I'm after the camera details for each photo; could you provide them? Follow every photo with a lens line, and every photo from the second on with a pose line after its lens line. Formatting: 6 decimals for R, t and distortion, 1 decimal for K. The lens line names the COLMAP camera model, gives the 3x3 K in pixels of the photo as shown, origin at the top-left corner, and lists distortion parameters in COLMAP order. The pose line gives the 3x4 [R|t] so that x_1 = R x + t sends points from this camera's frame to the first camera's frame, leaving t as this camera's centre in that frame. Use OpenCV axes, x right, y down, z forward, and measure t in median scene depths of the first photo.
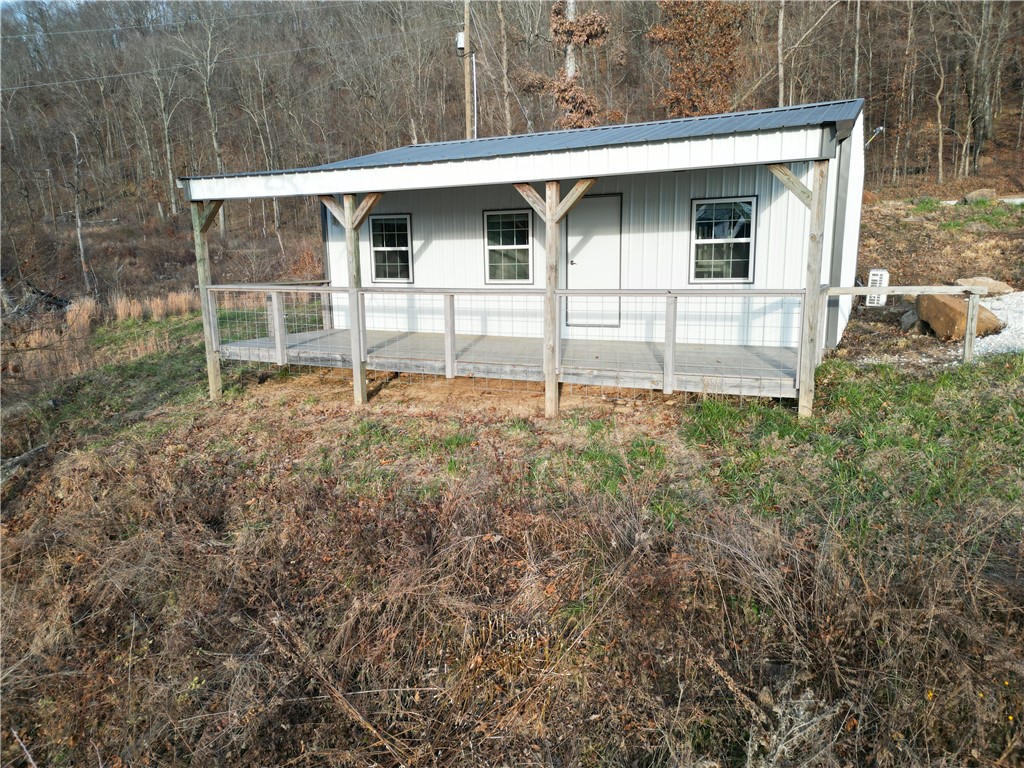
lens RADIAL K [[711.8, 0, 518.2], [0, 711.8, 385.8], [0, 0, 1]] dist [0.072076, -0.060937]
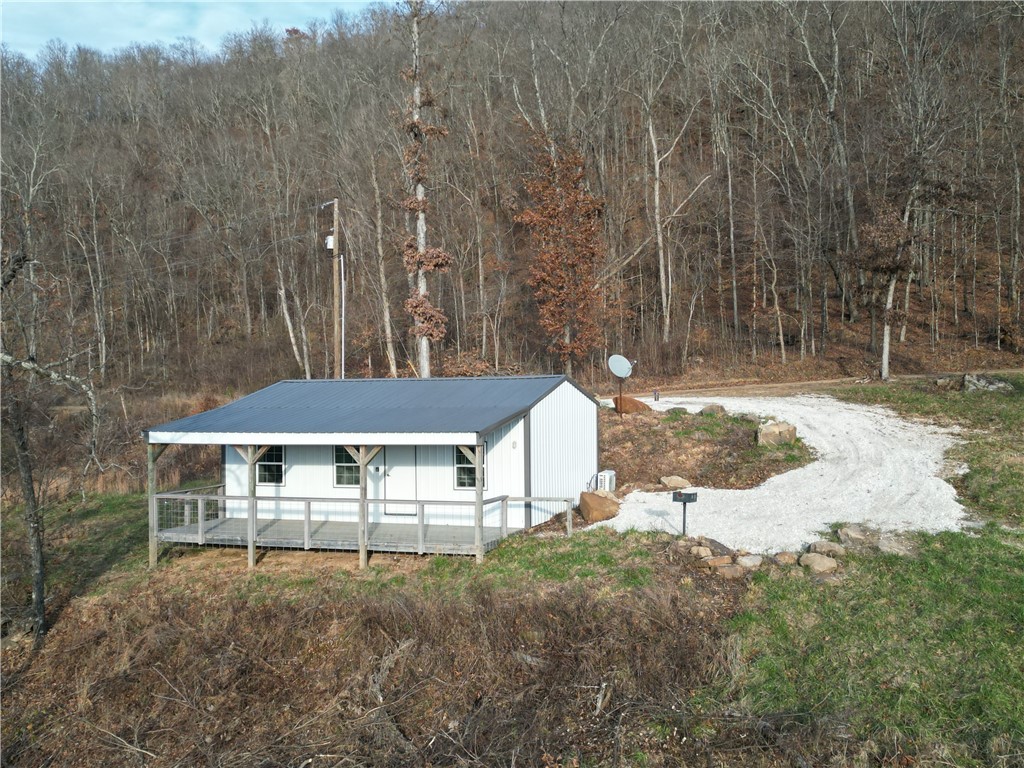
lens RADIAL K [[913.6, 0, 516.2], [0, 913.6, 392.3], [0, 0, 1]] dist [0.073876, -0.014065]
pose [[0.993330, 0.002233, 0.115280, 0.138339], [0.019326, 0.982443, -0.185558, 0.035235], [-0.113671, 0.186548, 0.975848, -1.197459]]
